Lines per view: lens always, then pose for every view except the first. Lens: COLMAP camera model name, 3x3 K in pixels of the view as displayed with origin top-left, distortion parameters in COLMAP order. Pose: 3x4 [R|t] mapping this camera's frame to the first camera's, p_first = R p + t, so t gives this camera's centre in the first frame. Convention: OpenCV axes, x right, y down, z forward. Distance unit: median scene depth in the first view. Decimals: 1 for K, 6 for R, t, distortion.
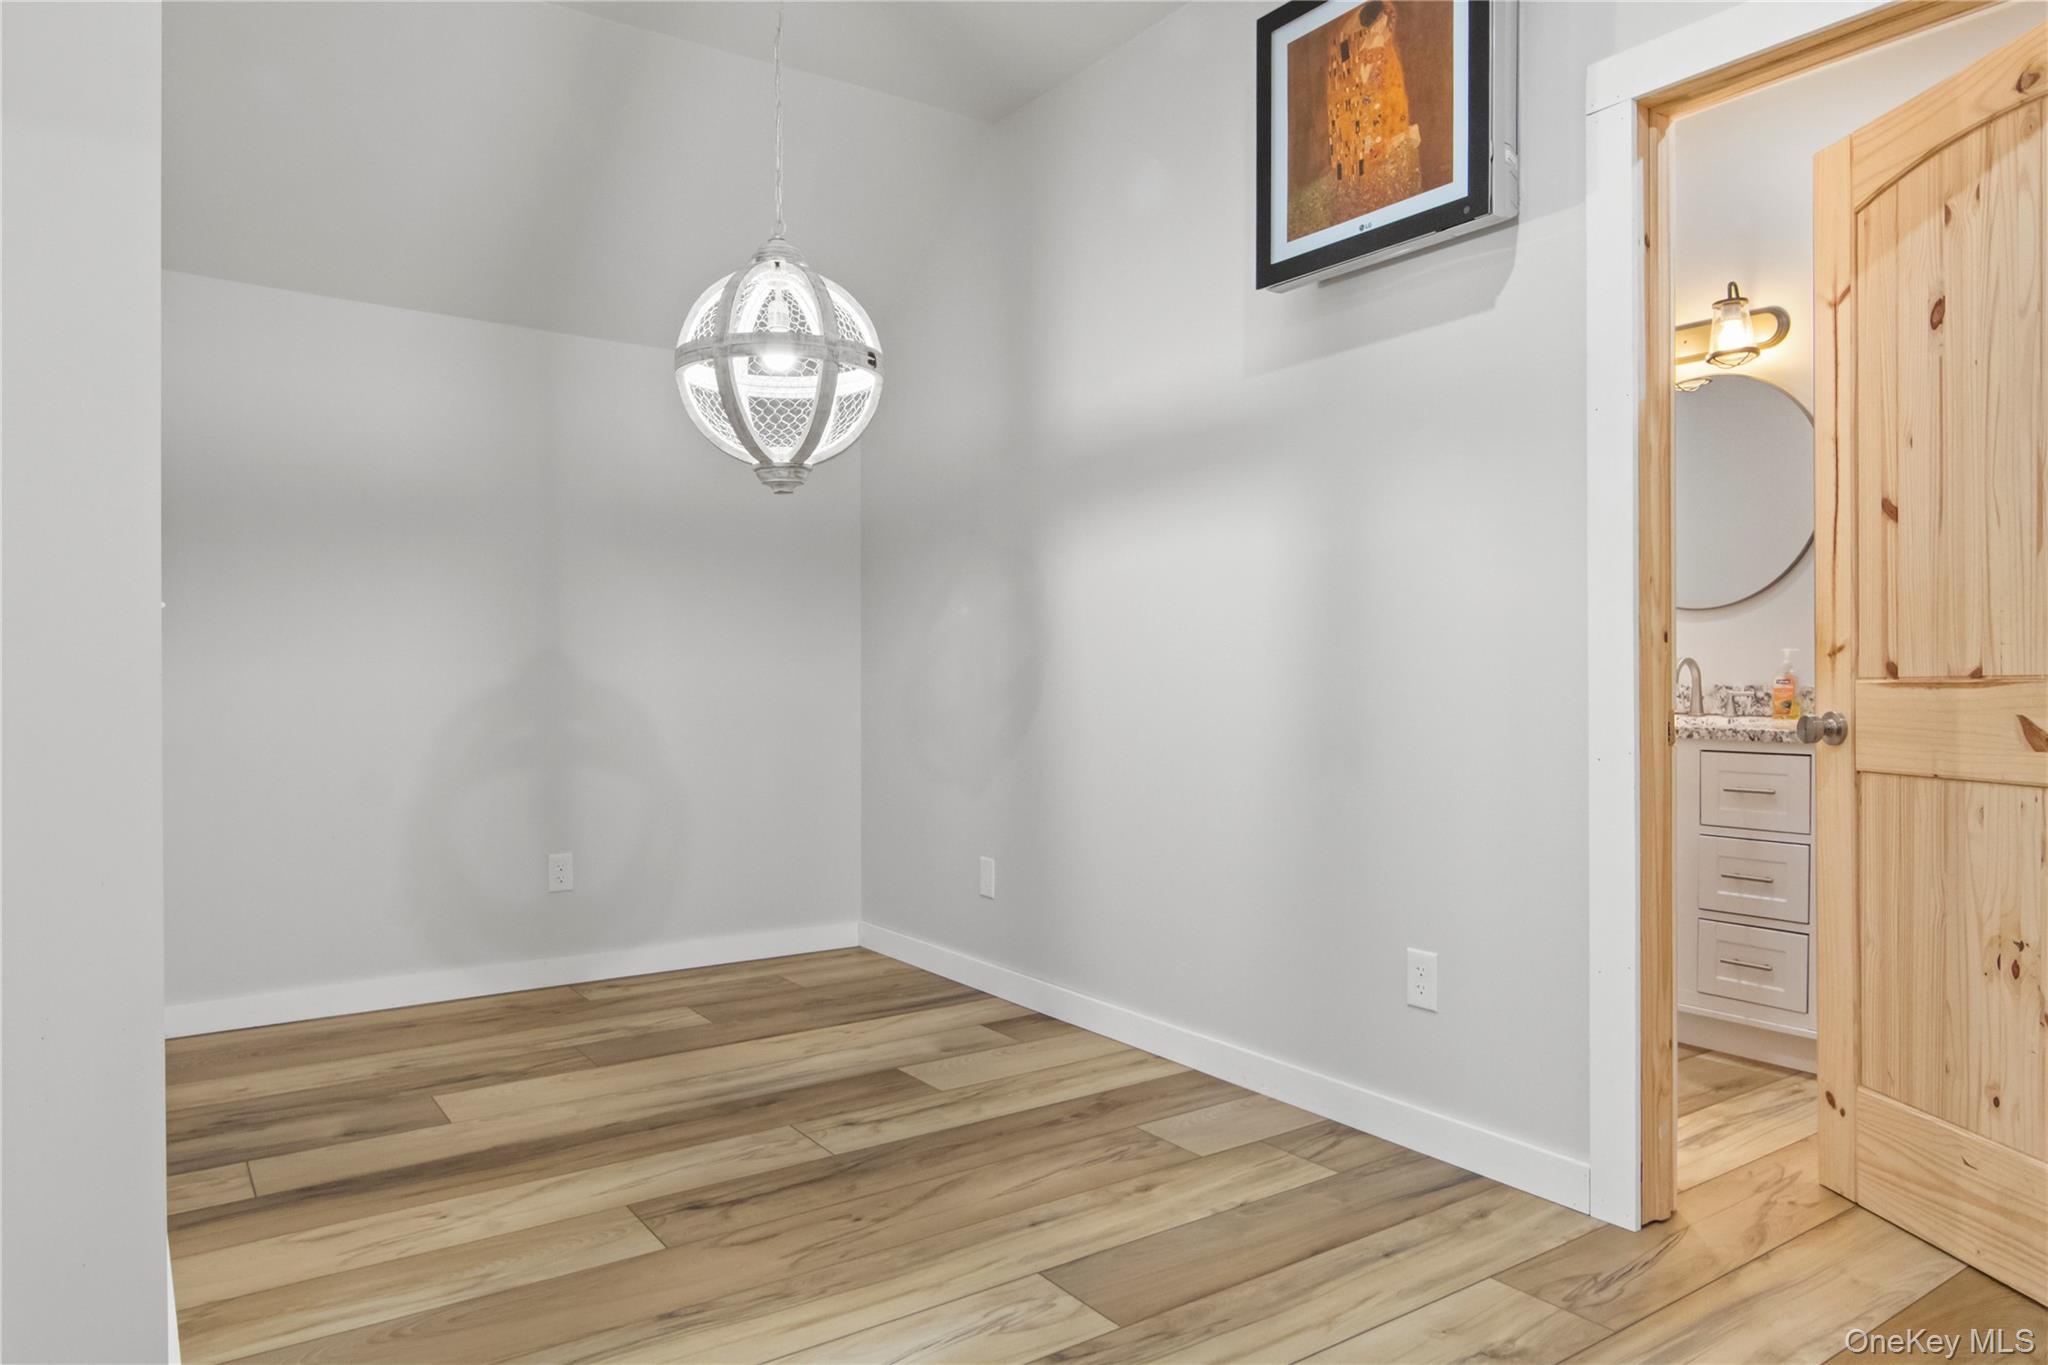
lens RADIAL K [[1298.3, 0, 1022.9], [0, 1298.3, 678.4], [0, 0, 1]] dist [0.004634, 0.000816]
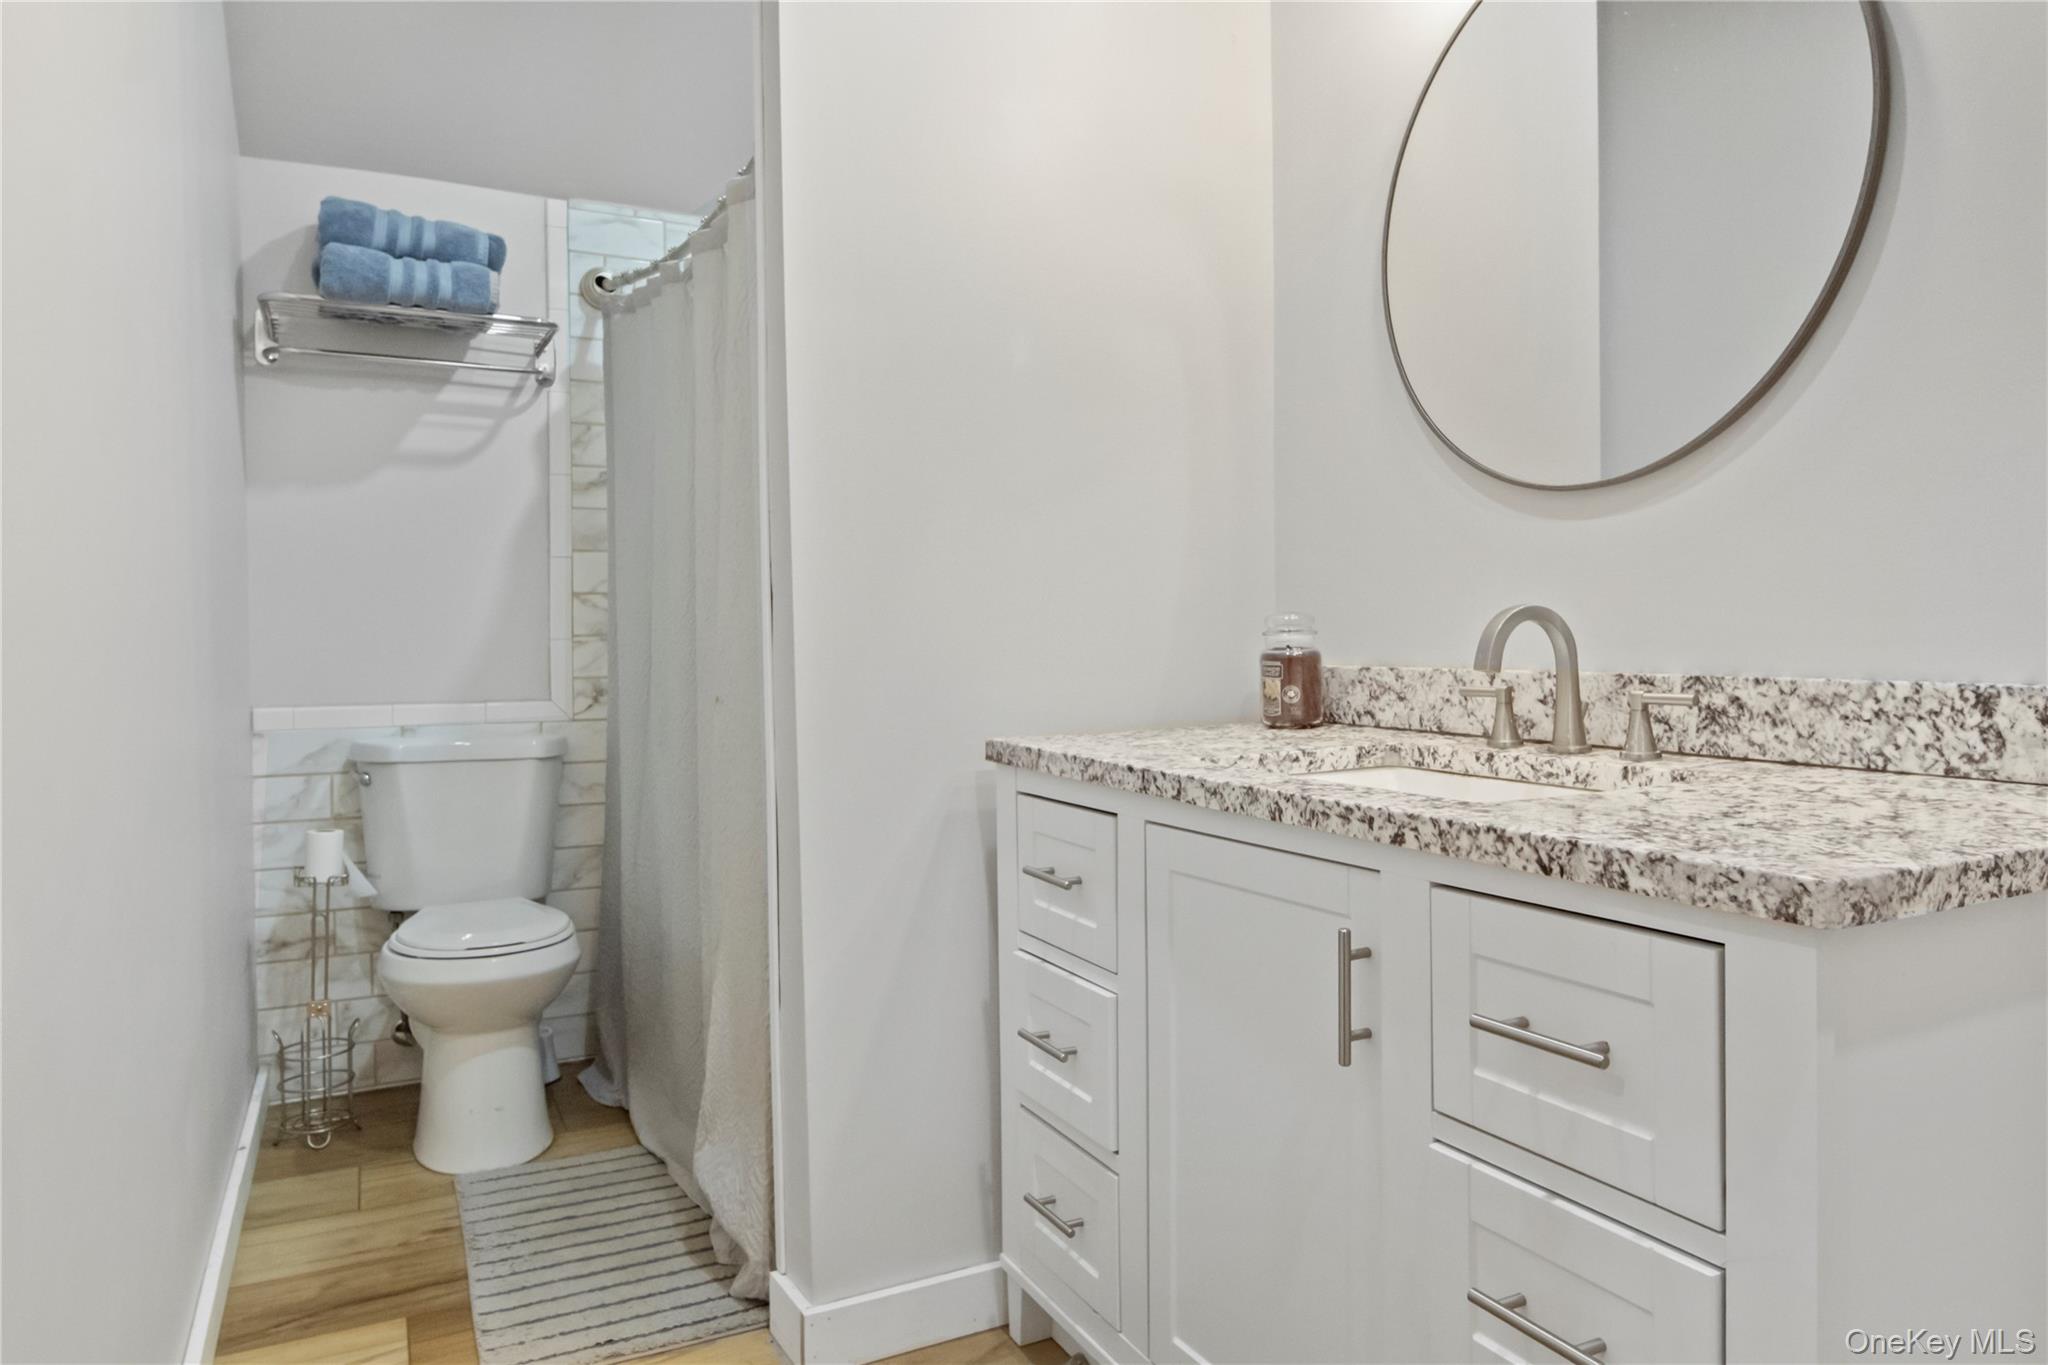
lens RADIAL K [[1298.3, 0, 1026.4], [0, 1298.3, 679.8], [0, 0, 1]] dist [0.004634, 0.000816]
pose [[0.991028, -0.000540, -0.133653, 0.416621], [0.003183, 0.999804, 0.019561, -0.001550], [0.133616, -0.019811, 0.990835, 0.597769]]
